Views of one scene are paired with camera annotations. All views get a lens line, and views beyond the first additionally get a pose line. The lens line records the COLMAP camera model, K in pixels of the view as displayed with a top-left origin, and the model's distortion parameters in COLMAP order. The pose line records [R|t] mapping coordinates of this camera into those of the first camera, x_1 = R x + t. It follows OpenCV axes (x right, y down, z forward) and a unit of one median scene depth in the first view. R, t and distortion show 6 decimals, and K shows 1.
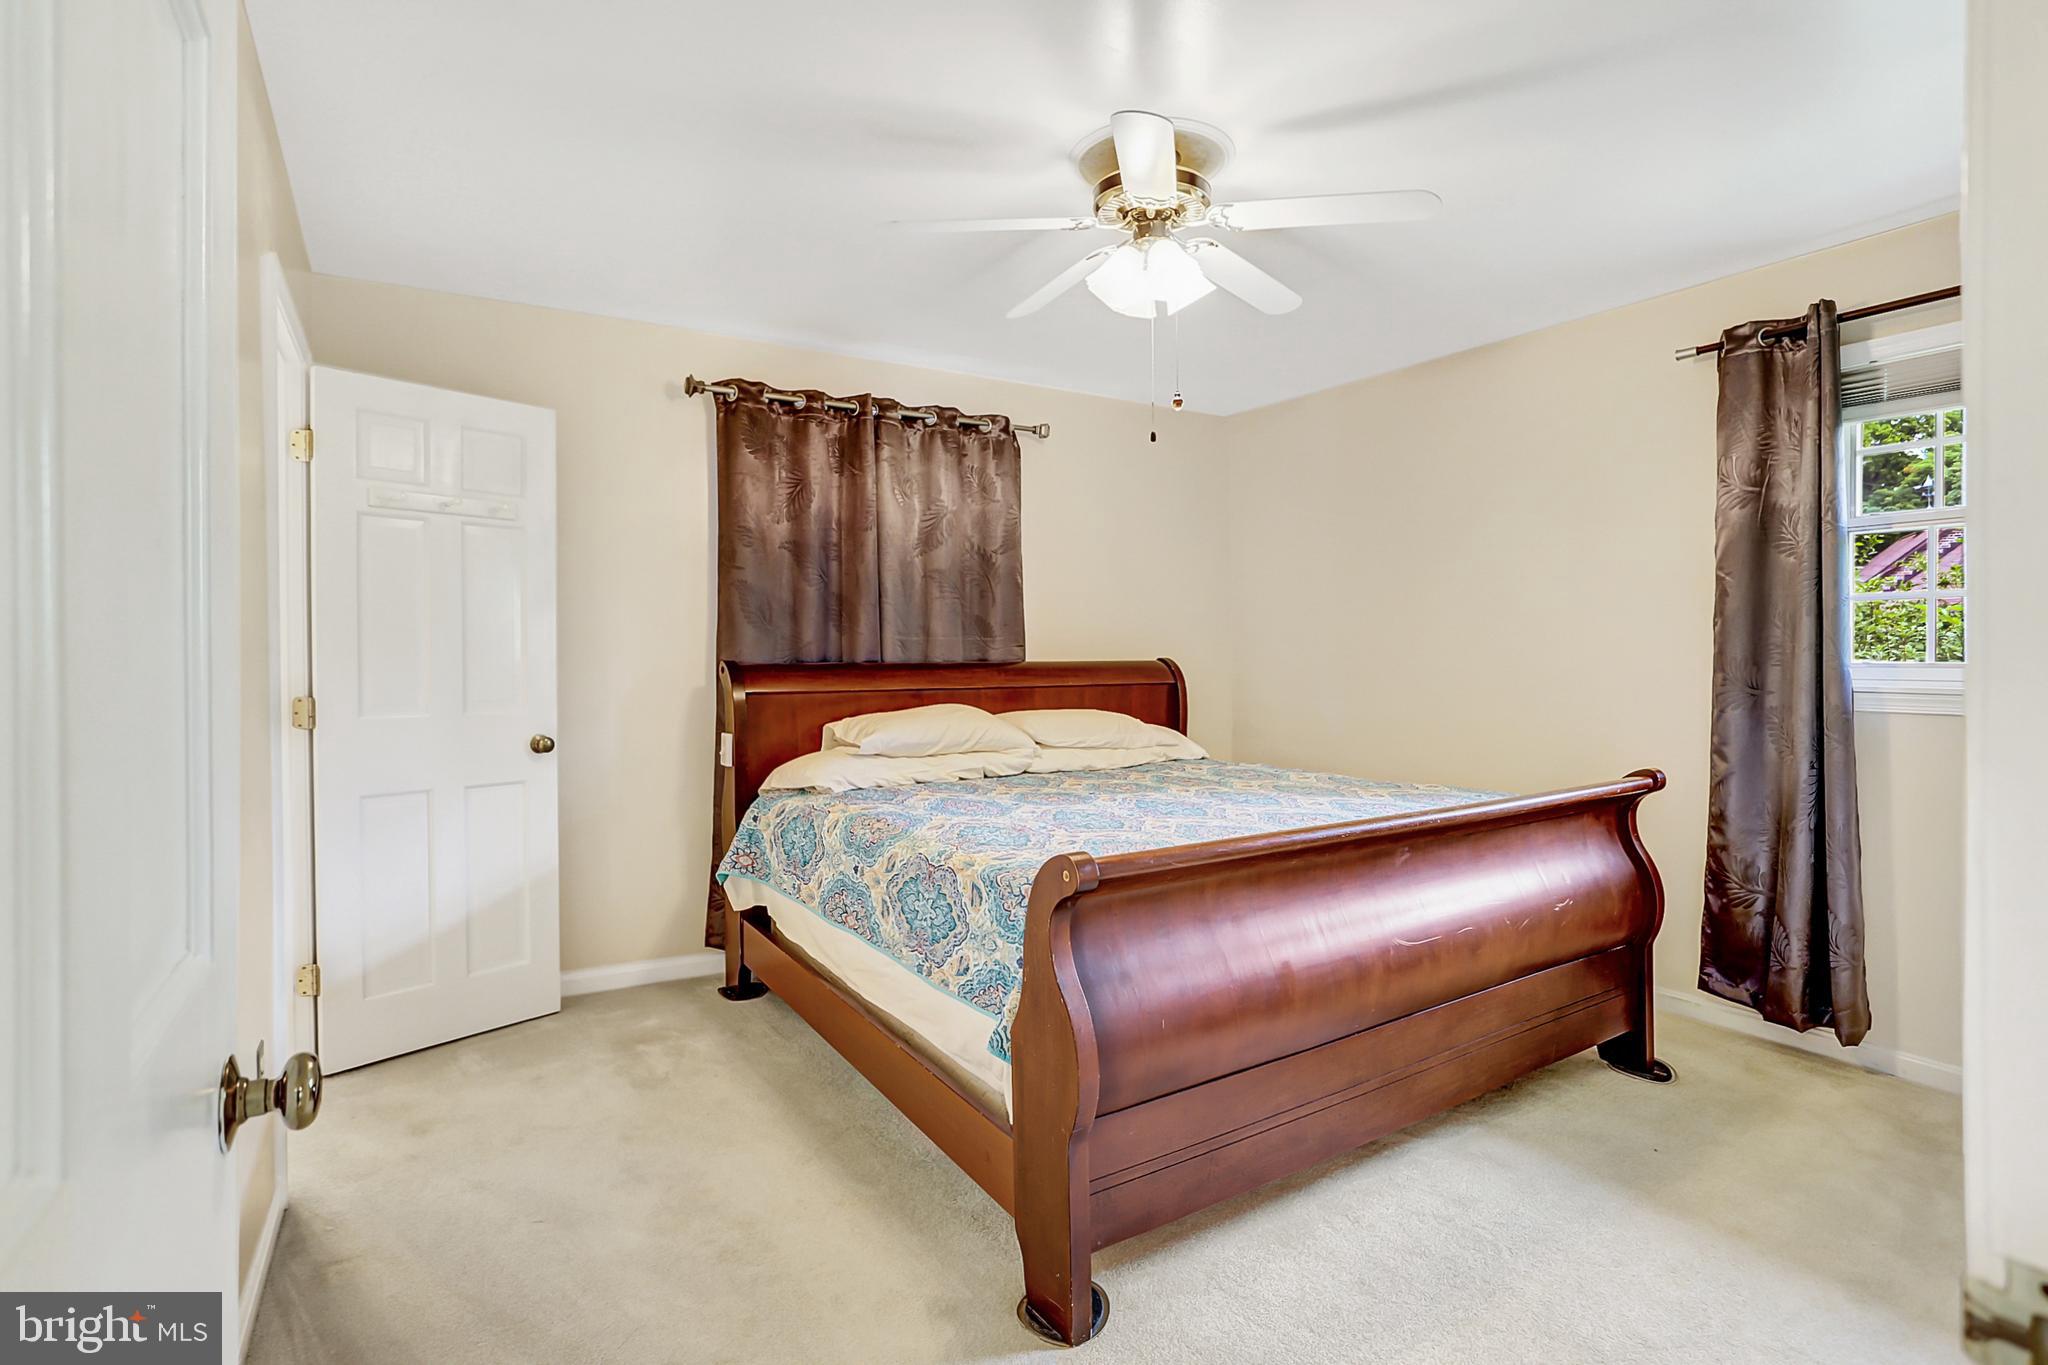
lens RADIAL K [[1011.5, 0, 1036.2], [0, 1011.5, 663.8], [0, 0, 1]] dist [-0.076828, 0.032784]
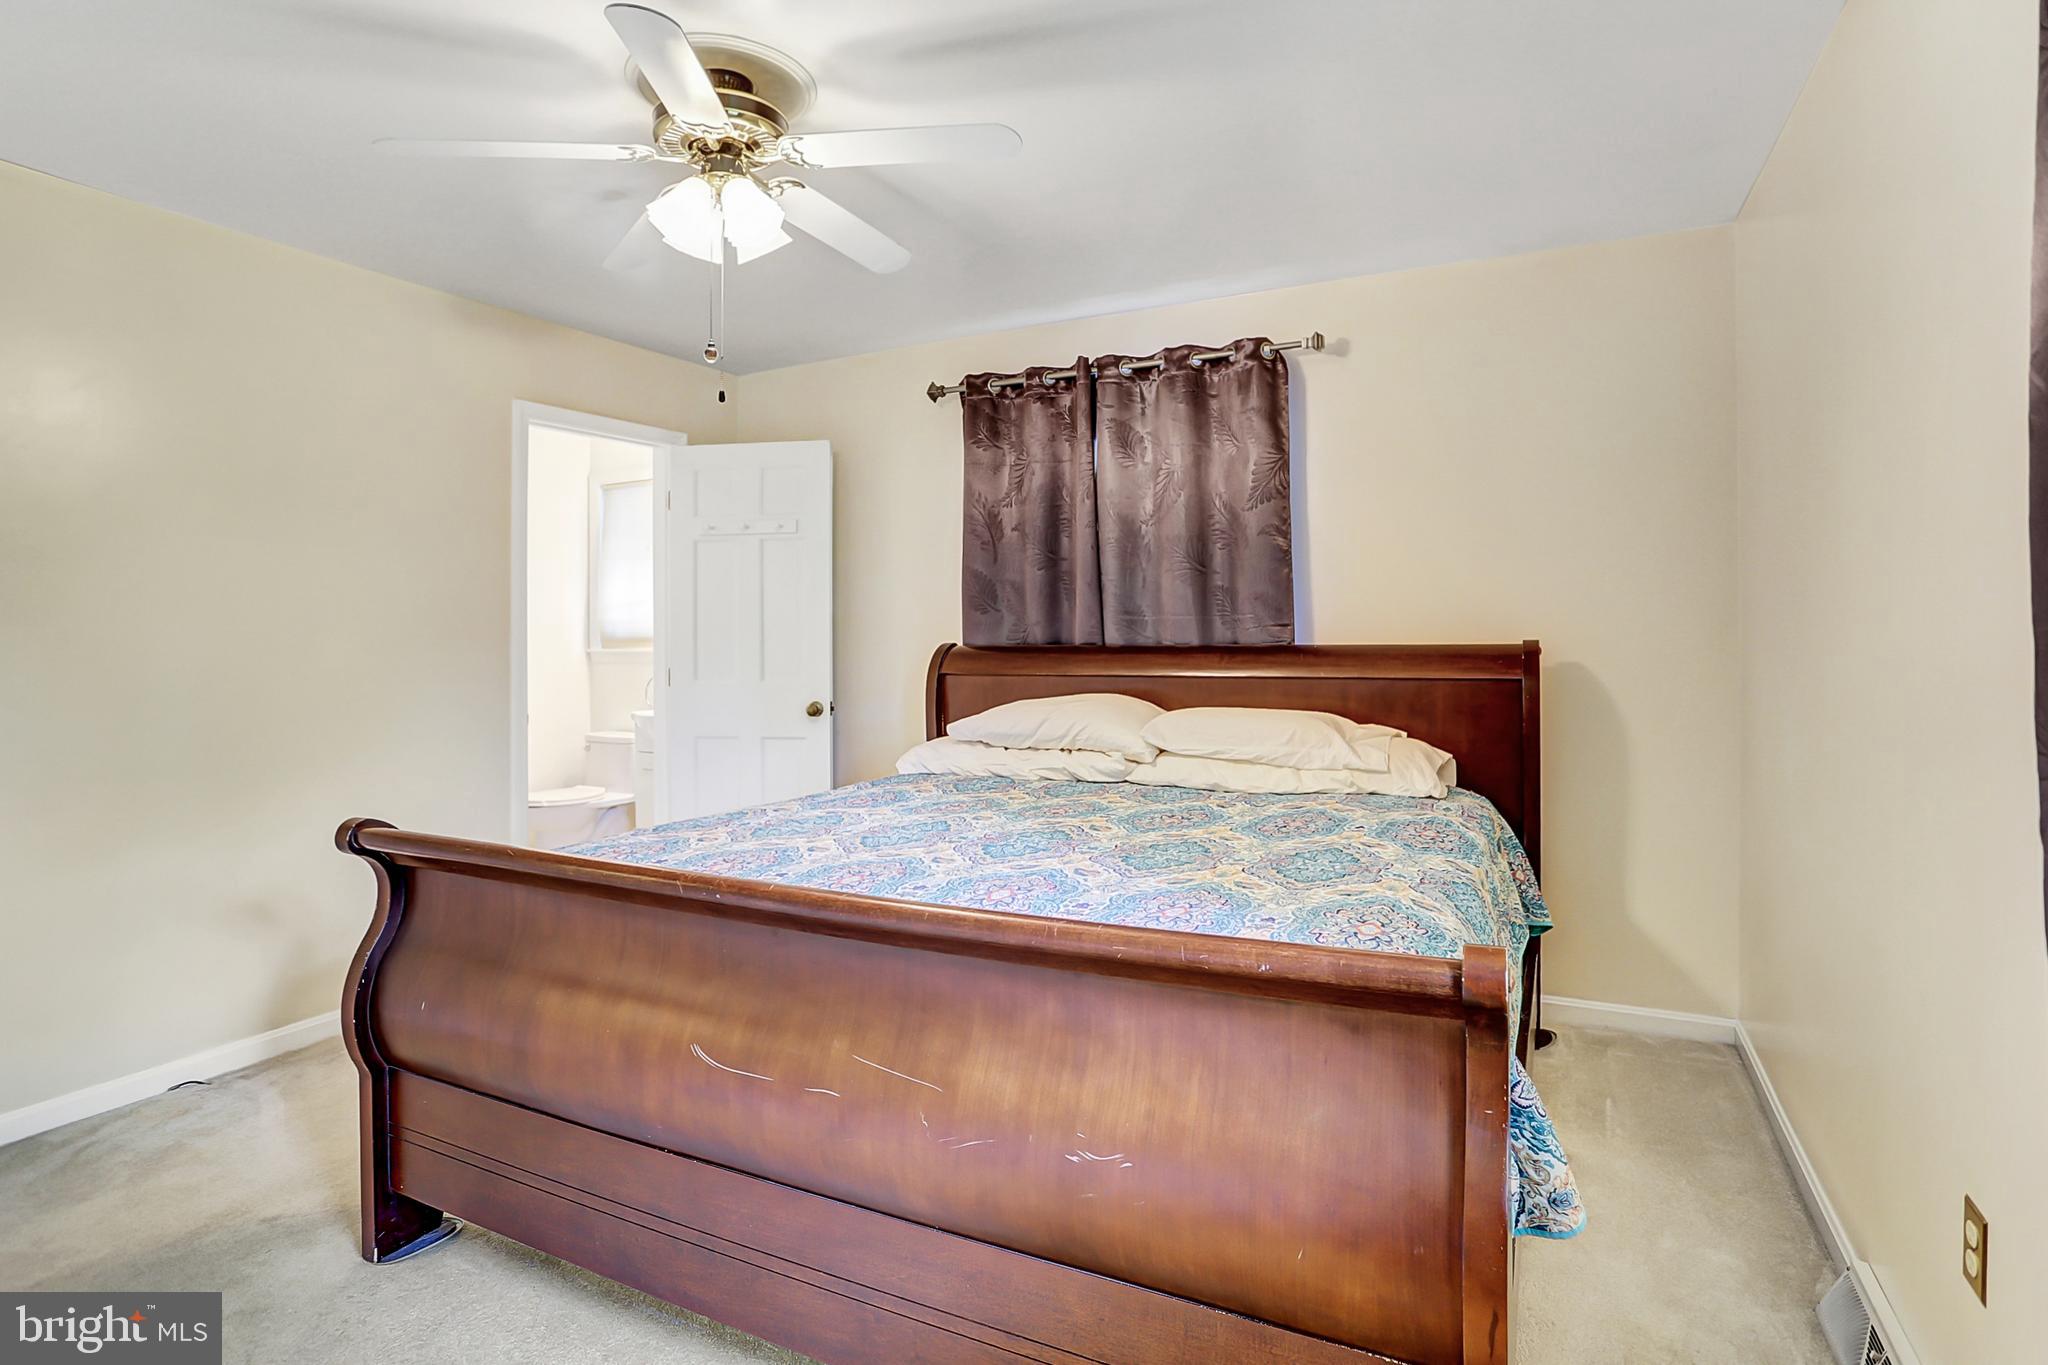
lens RADIAL K [[1011.5, 0, 1036.2], [0, 1011.5, 663.8], [0, 0, 1]] dist [-0.076828, 0.032784]
pose [[0.530510, 0.027222, -0.847242, 0.605000], [0.002287, 0.999435, 0.033543, -0.015555], [0.847676, -0.019732, 0.530148, 0.463788]]
